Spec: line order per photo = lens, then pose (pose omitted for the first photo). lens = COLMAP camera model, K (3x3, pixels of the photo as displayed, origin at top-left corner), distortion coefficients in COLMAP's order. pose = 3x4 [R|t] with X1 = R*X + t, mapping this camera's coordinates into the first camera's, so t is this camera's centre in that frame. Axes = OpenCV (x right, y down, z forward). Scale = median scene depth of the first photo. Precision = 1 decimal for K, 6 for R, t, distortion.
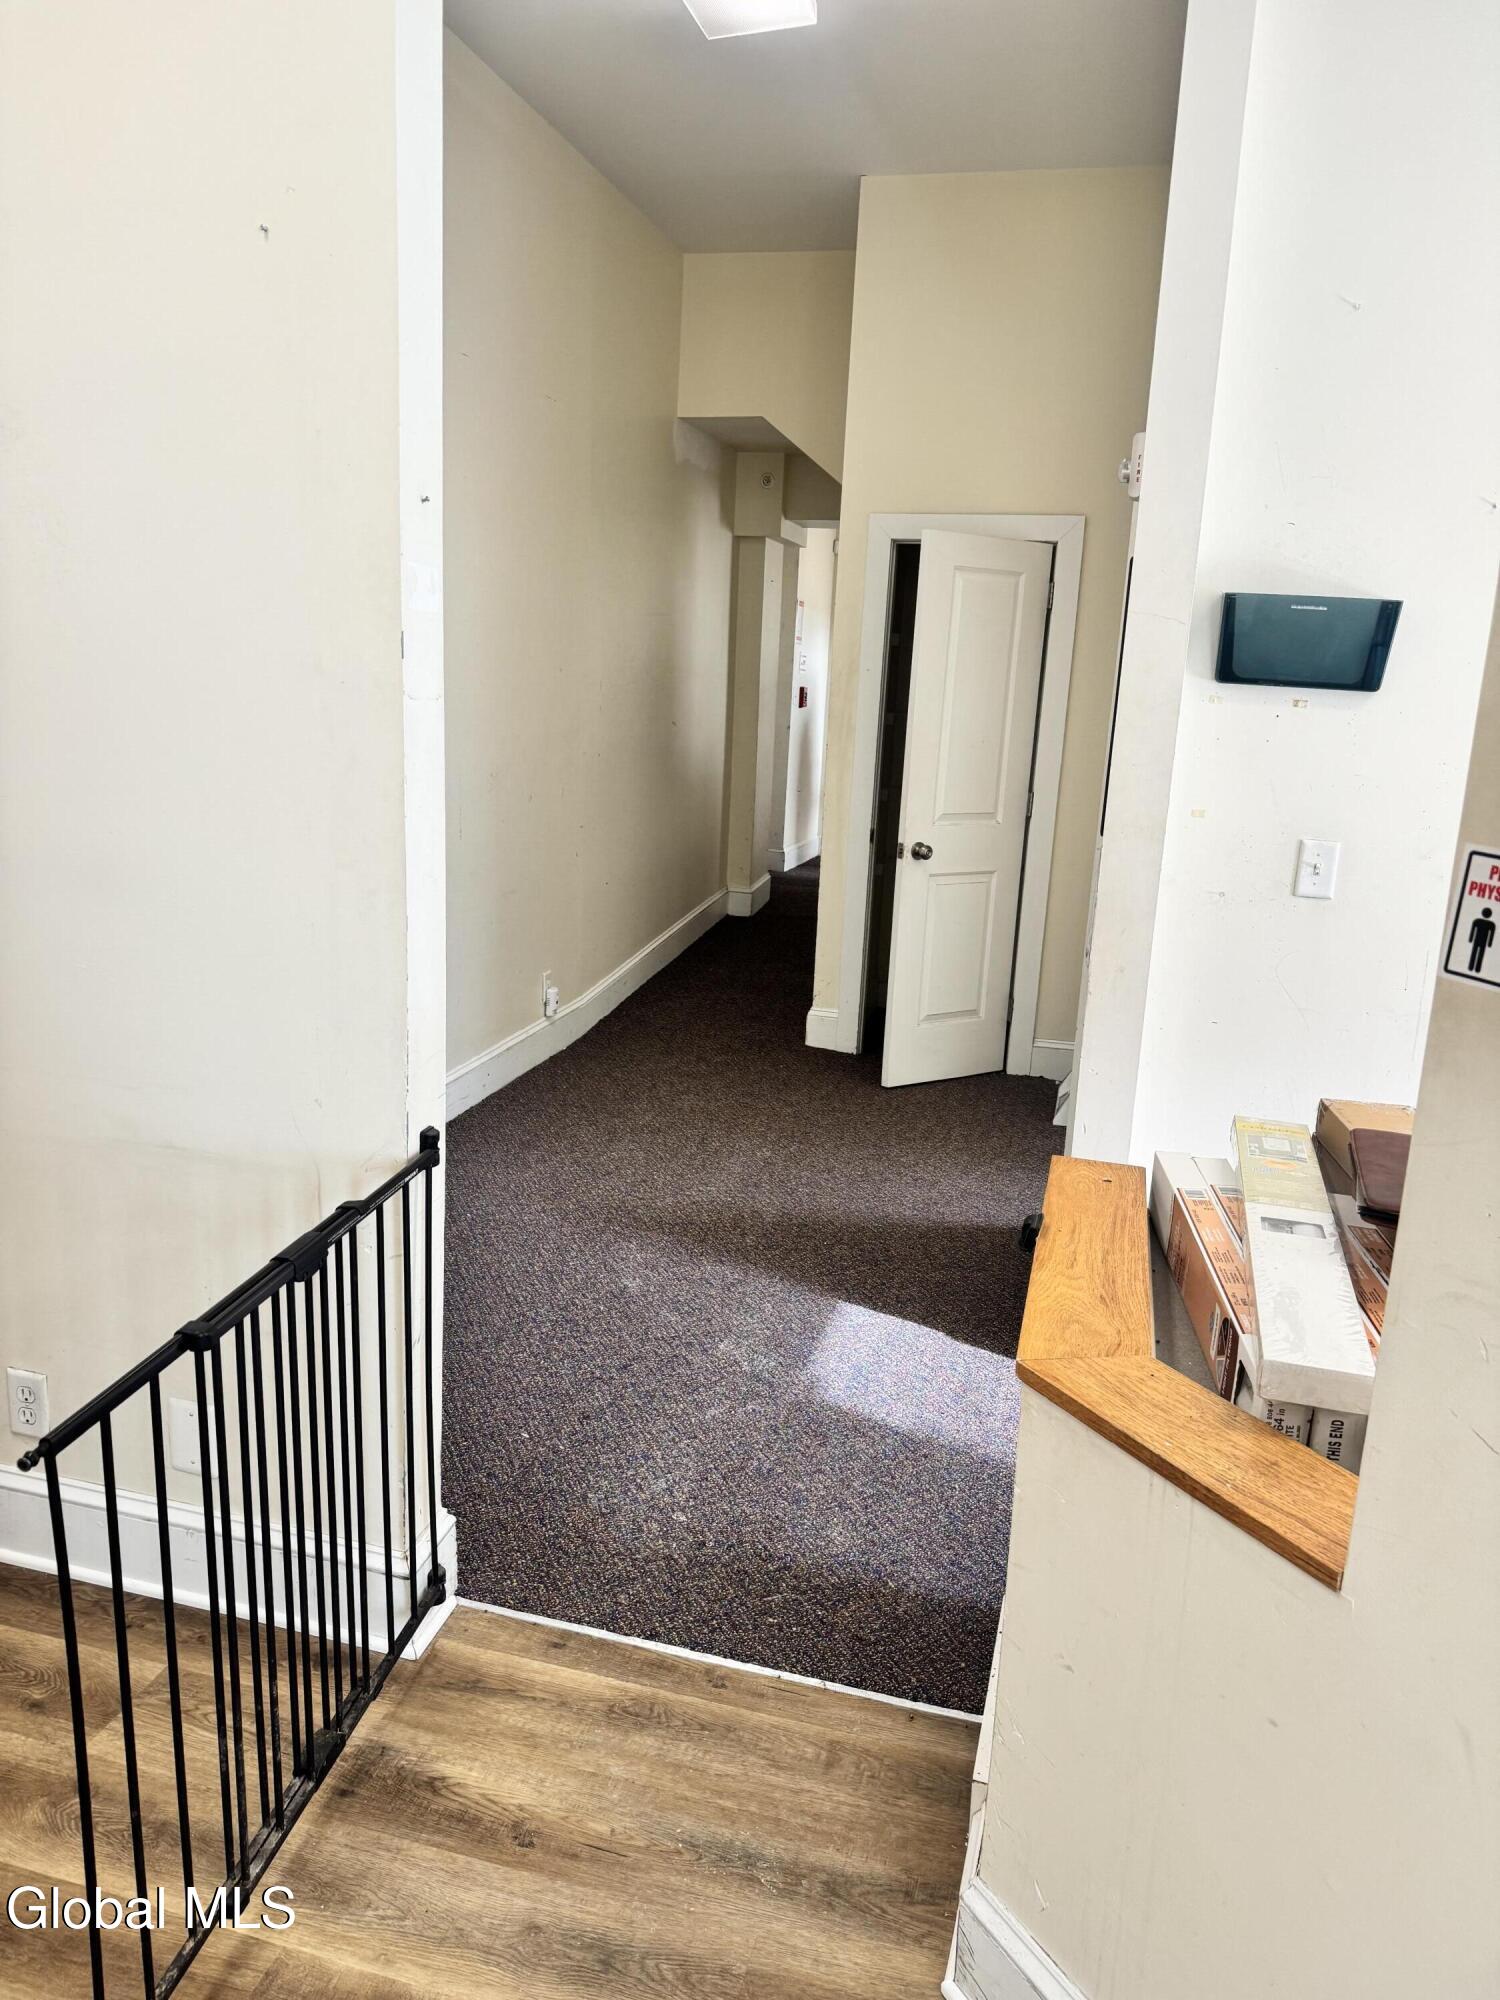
lens RADIAL K [[1405.0, 0, 749.3], [0, 1405.0, 1005.9], [0, 0, 1]] dist [0.039908, -0.039365]
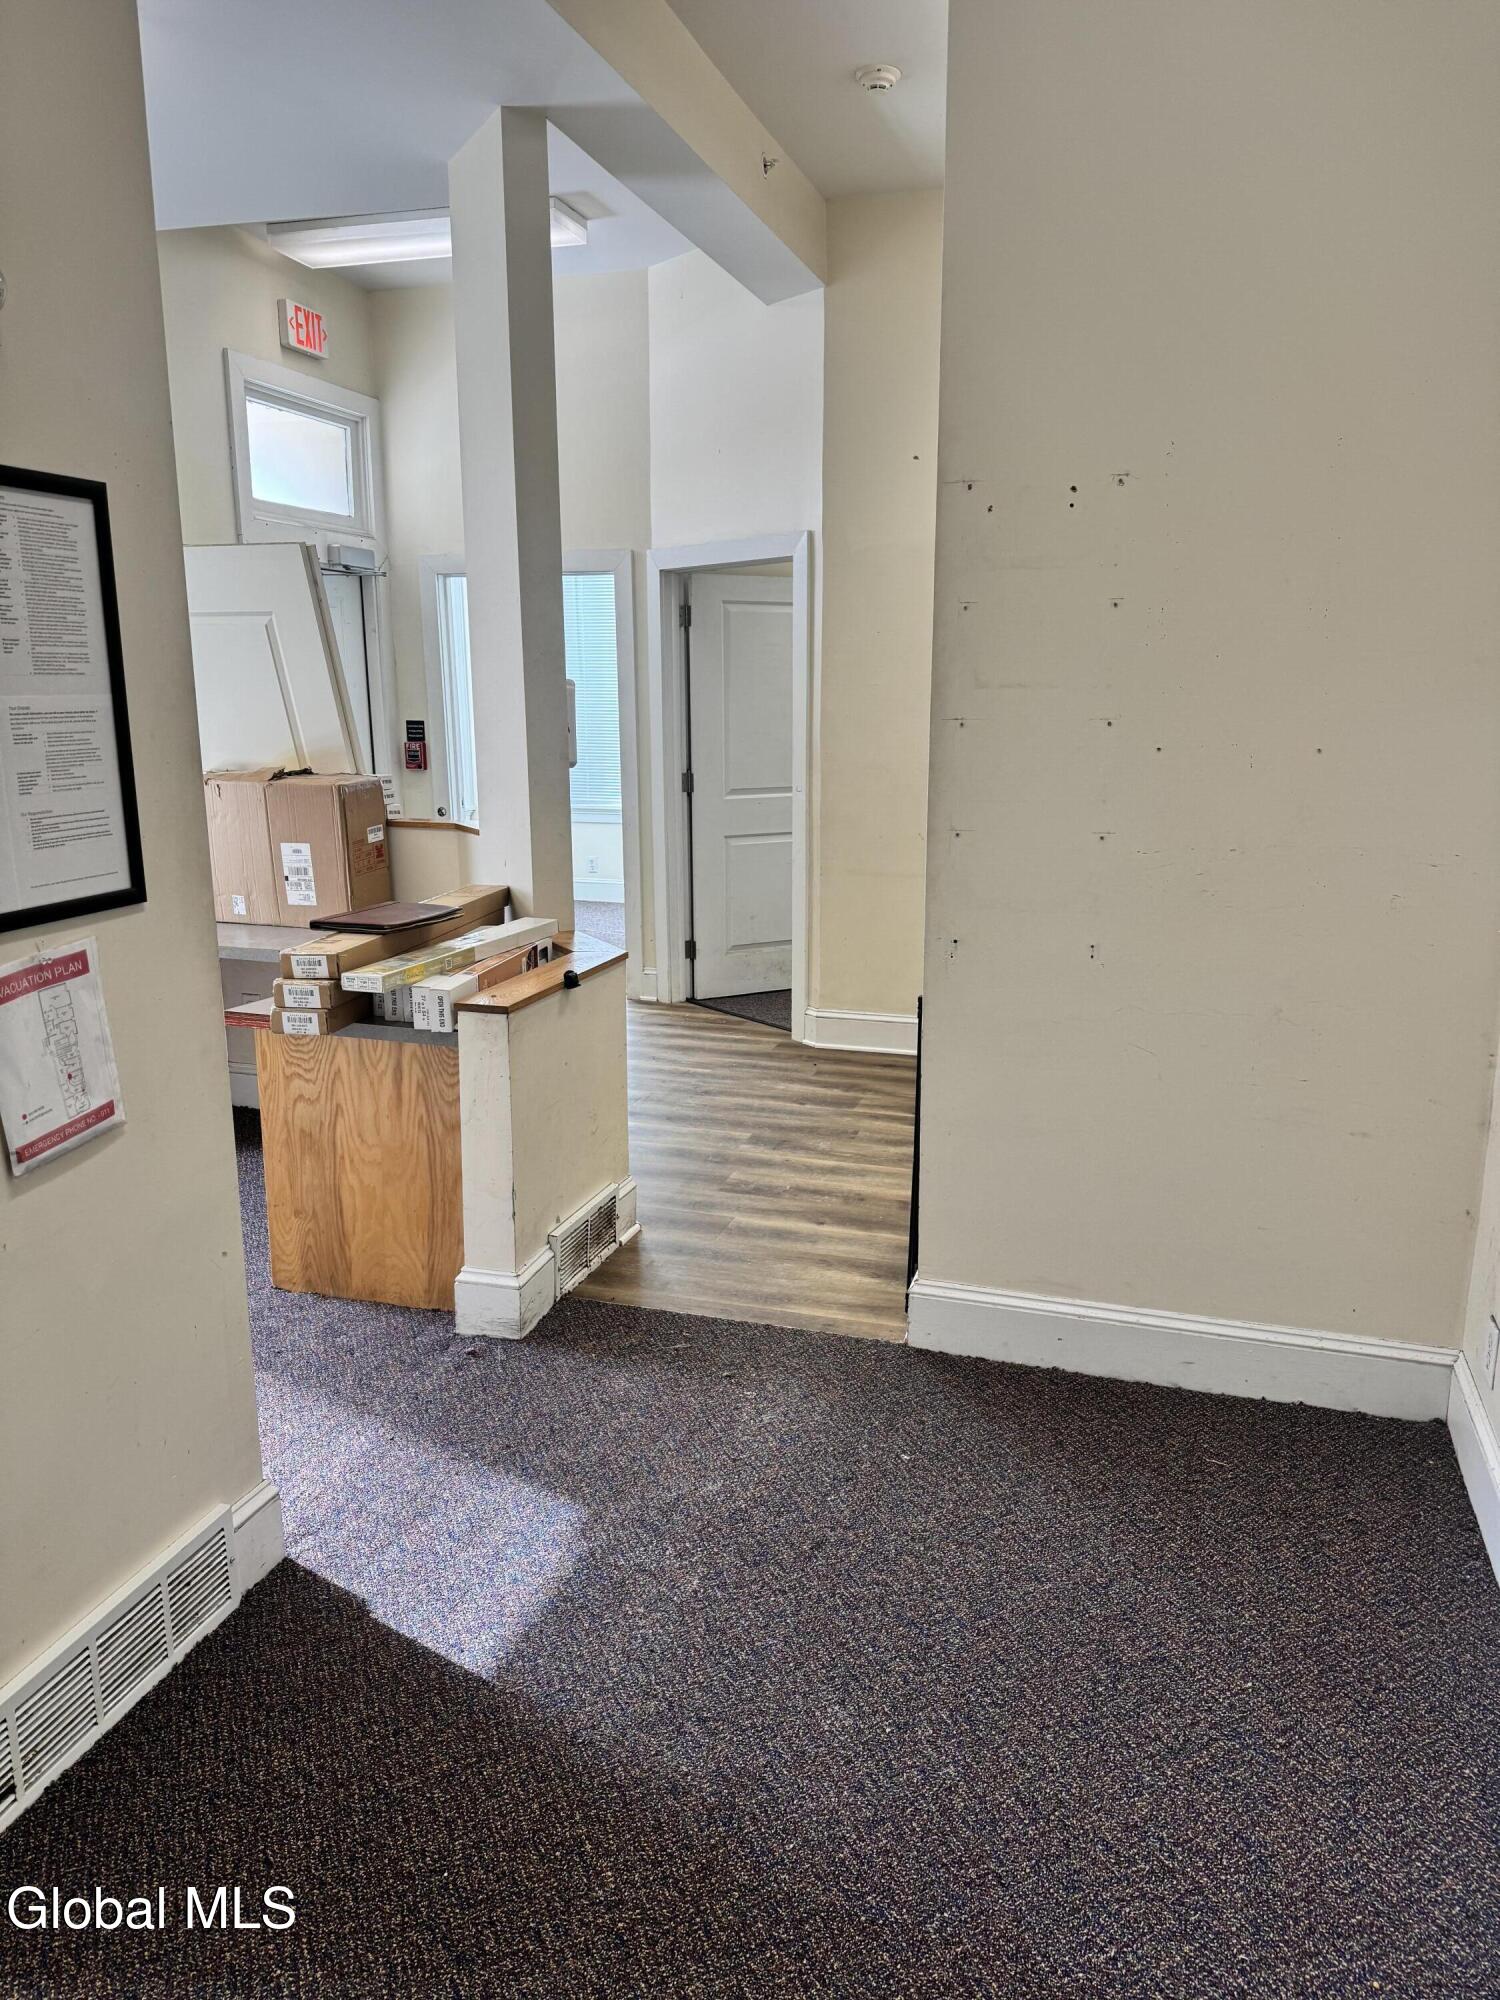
lens RADIAL K [[1405.0, 0, 751.4], [0, 1405.0, 991.5], [0, 0, 1]] dist [0.039908, -0.039365]
pose [[-0.997854, -0.056334, 0.033376, -0.080650], [-0.036687, 0.903199, 0.427651, -0.516022], [-0.054236, 0.425509, -0.903327, 2.183688]]
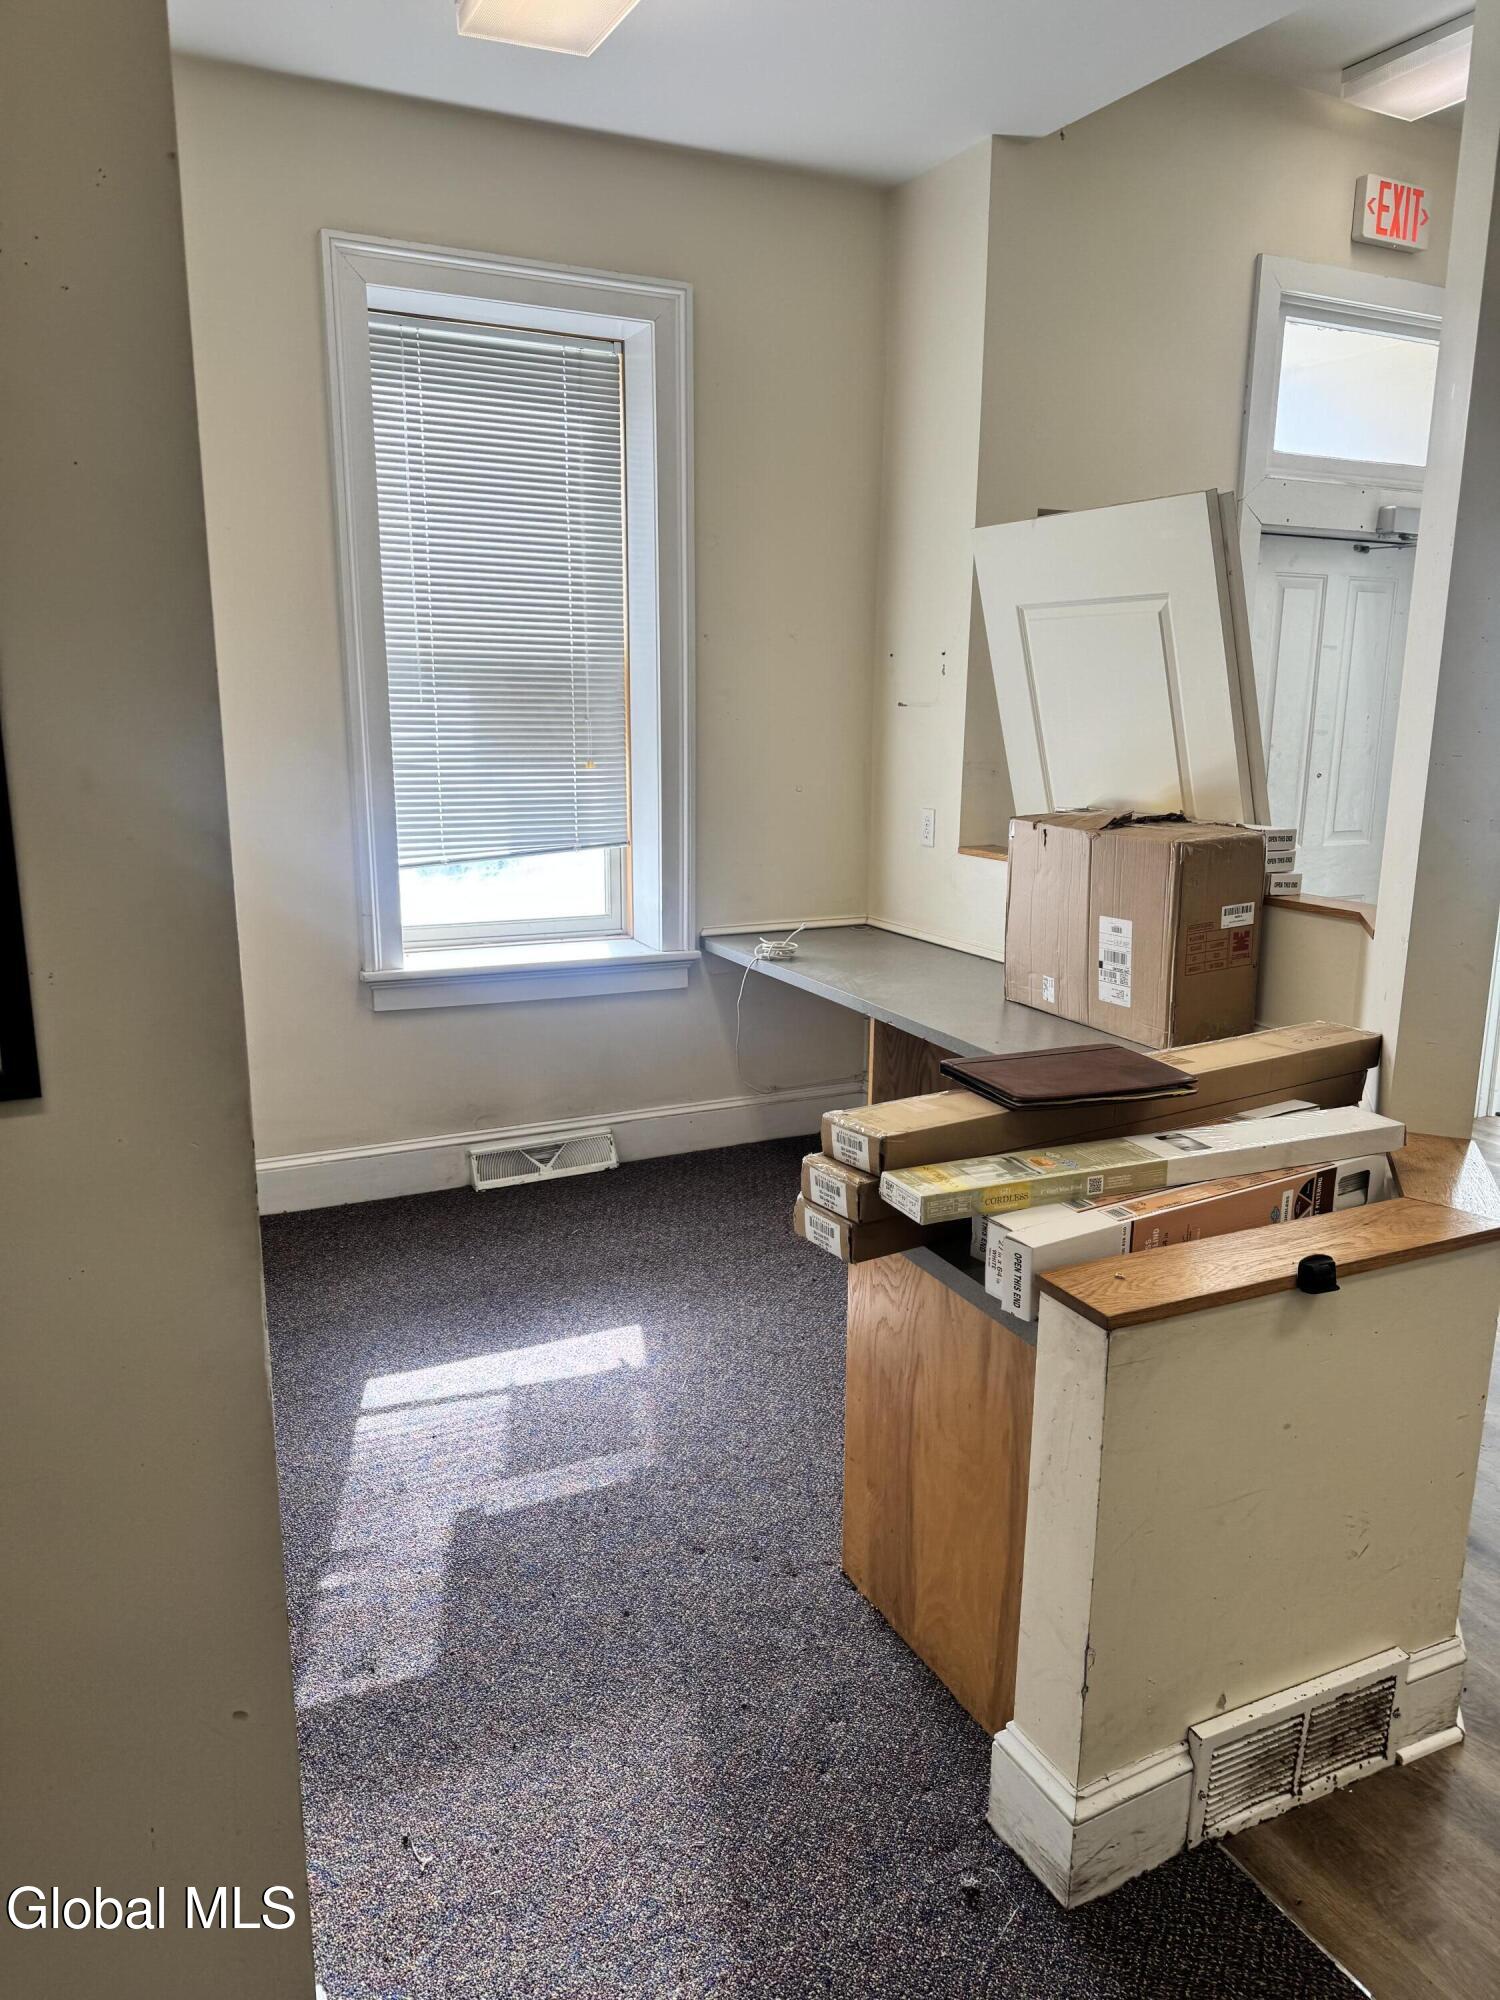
lens RADIAL K [[1405.0, 0, 751.8], [0, 1405.0, 1013.1], [0, 0, 1]] dist [0.039908, -0.039365]
pose [[-0.657784, -0.218724, 0.720749, -0.157695], [0.127980, 0.910537, 0.393119, -0.342781], [-0.742254, 0.350829, -0.570945, 1.435065]]
